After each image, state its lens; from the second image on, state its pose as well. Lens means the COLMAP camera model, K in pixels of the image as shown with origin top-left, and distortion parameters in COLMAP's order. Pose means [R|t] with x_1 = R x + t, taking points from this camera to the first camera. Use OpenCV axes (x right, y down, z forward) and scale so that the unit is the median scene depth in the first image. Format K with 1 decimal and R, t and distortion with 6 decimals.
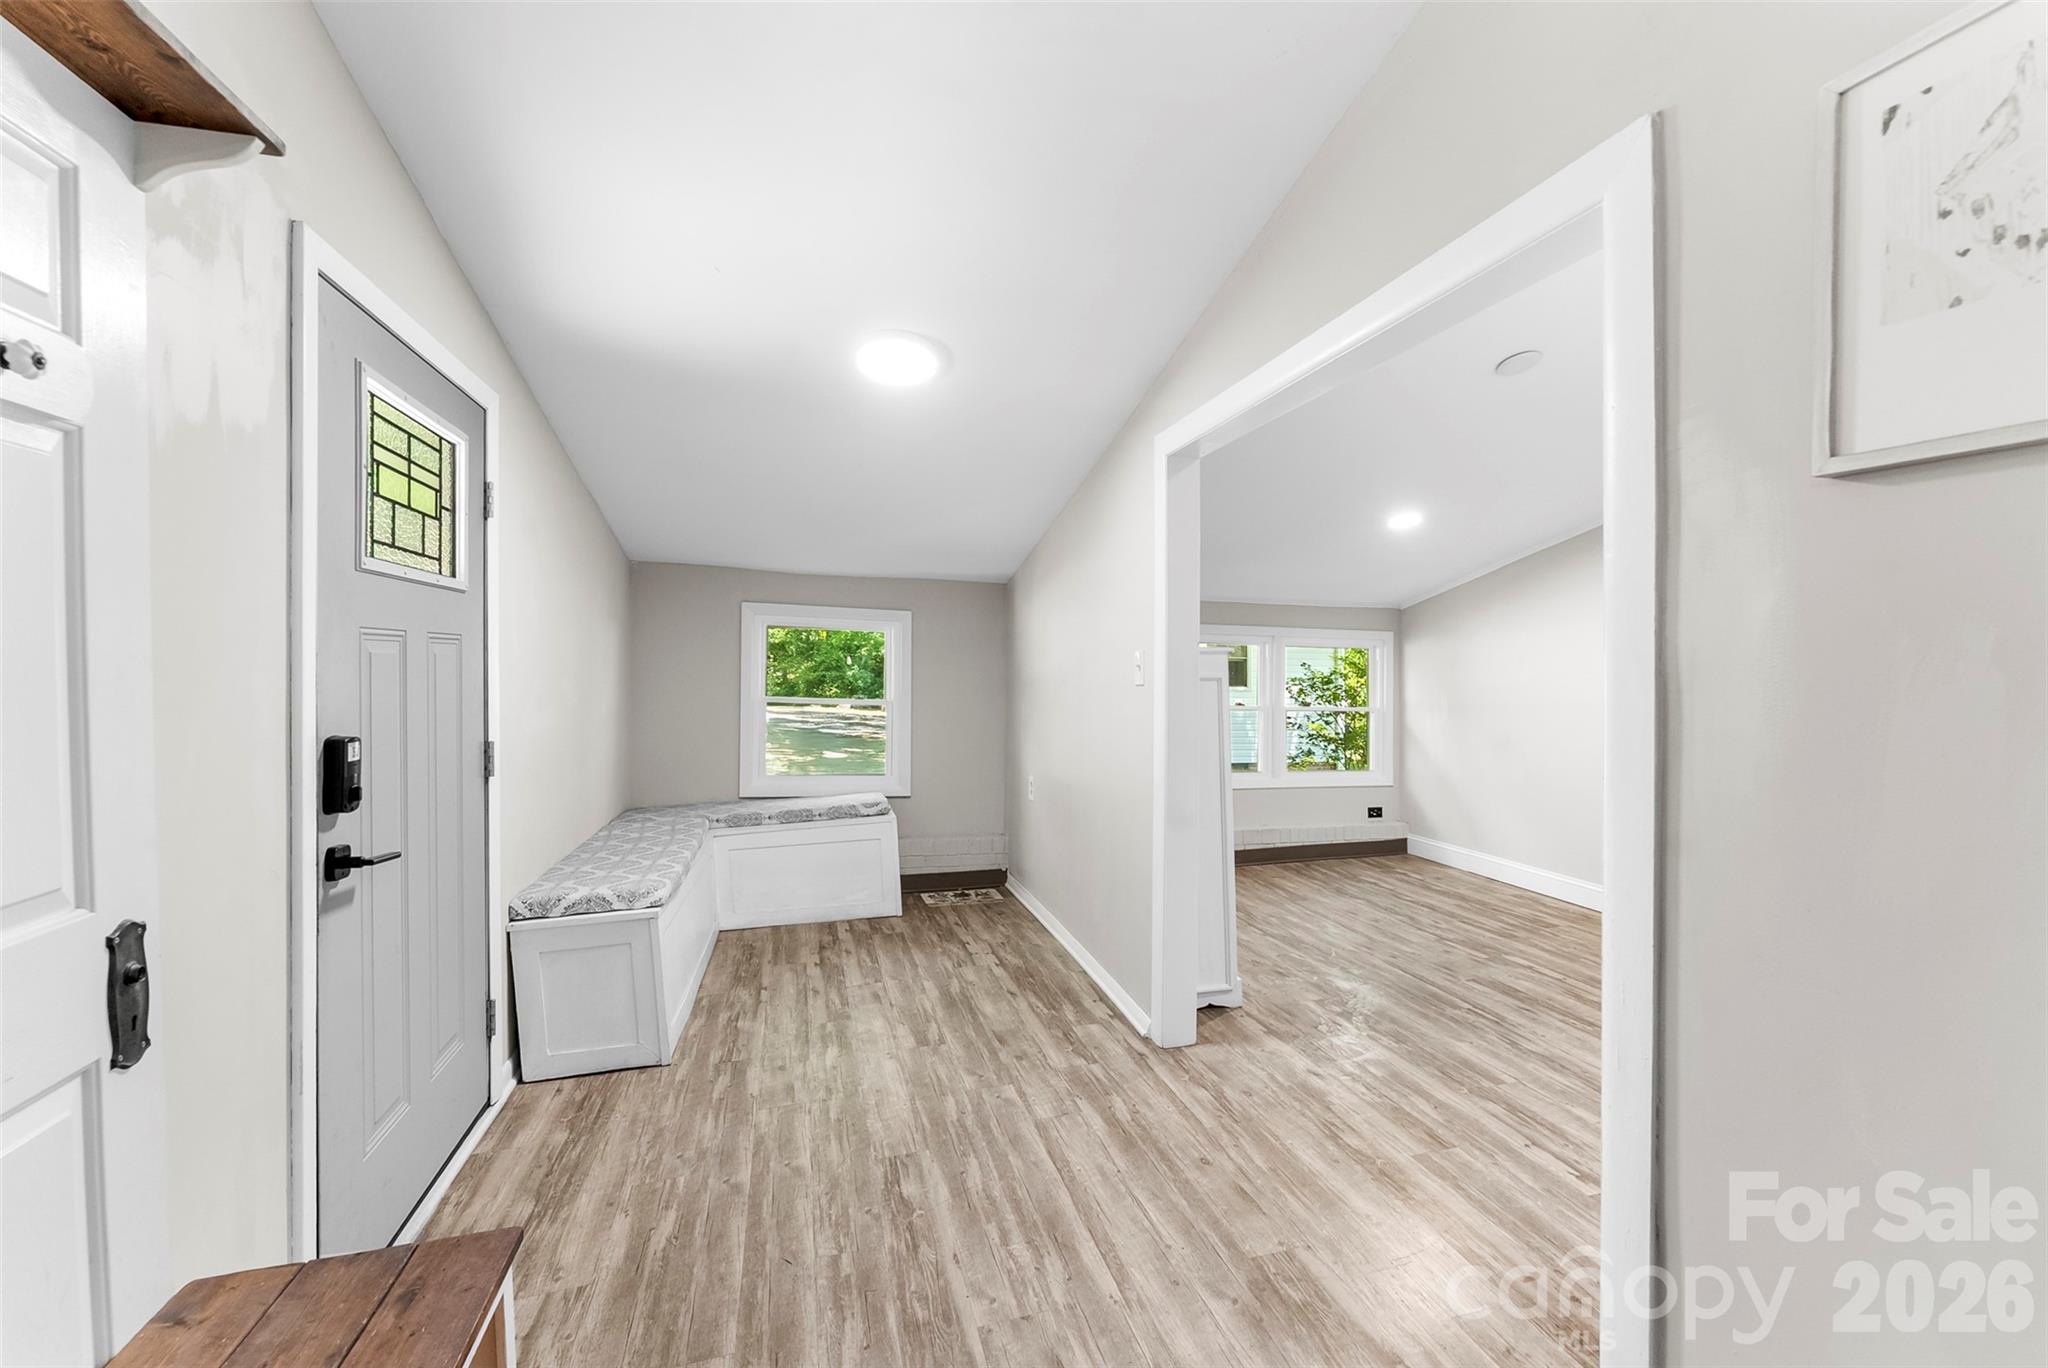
lens RADIAL K [[839.0, 0, 1030.0], [0, 839.0, 630.6], [0, 0, 1]] dist [0.000035, -0.000086]
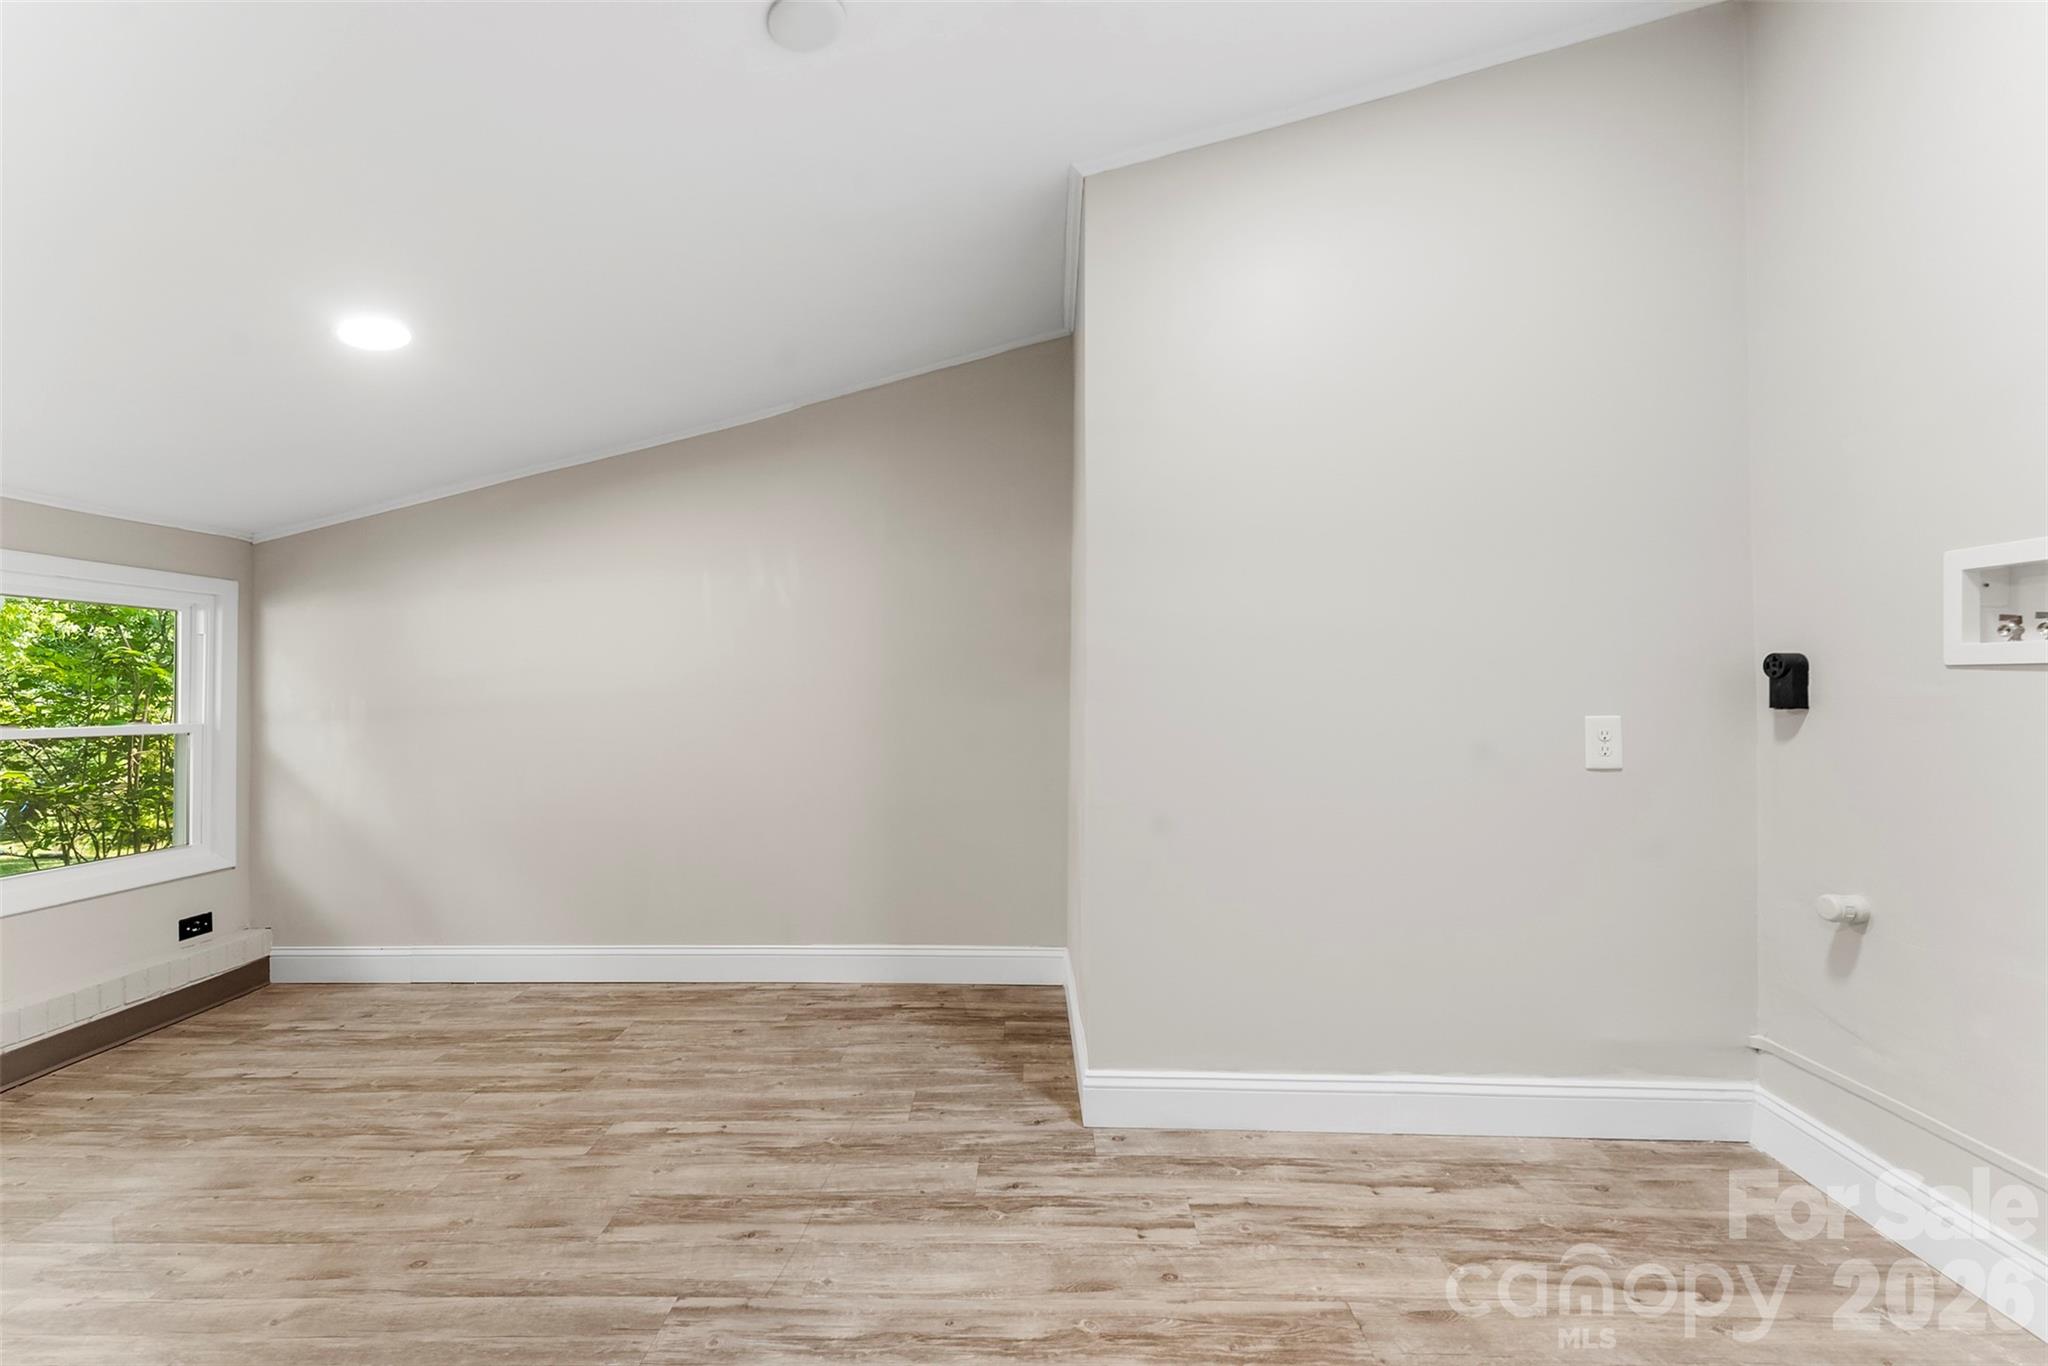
lens RADIAL K [[839.0, 0, 1017.3], [0, 839.0, 671.8], [0, 0, 1]] dist [0.000035, -0.000086]
pose [[0.287862, 0.000823, 0.957672, 0.140465], [-0.032182, 0.999443, 0.008815, 0.088582], [-0.957131, -0.033357, 0.287728, 0.811729]]
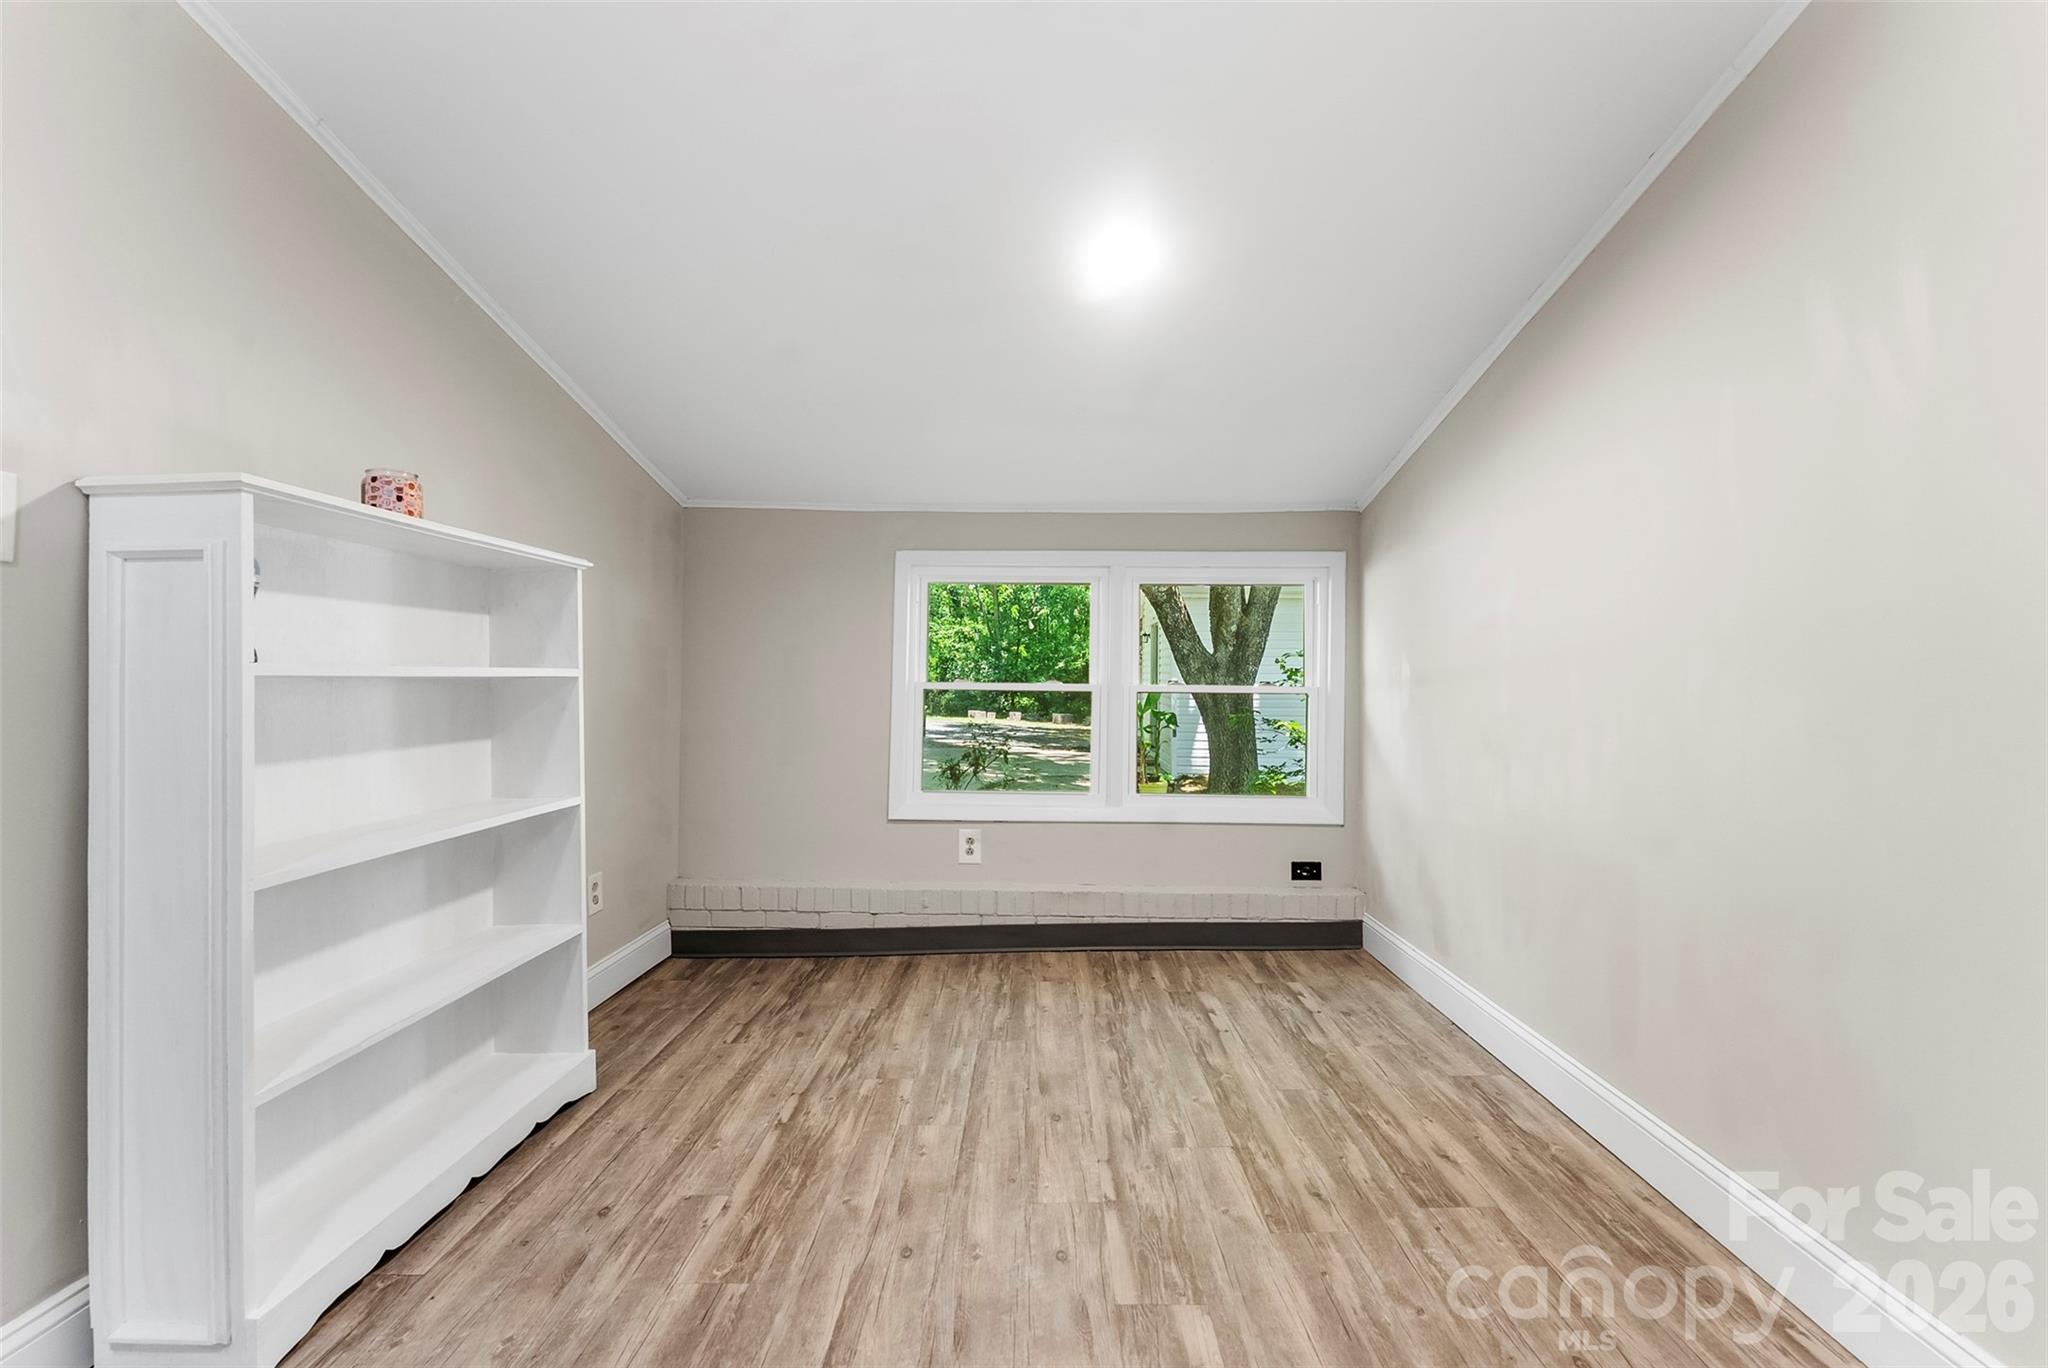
lens RADIAL K [[839.0, 0, 1030.5], [0, 839.0, 660.3], [0, 0, 1]] dist [0.000035, -0.000086]
pose [[0.957884, -0.018829, -0.286539, 0.853852], [0.023677, 0.999629, 0.013464, 0.137872], [0.286179, -0.019682, 0.957974, 0.885382]]
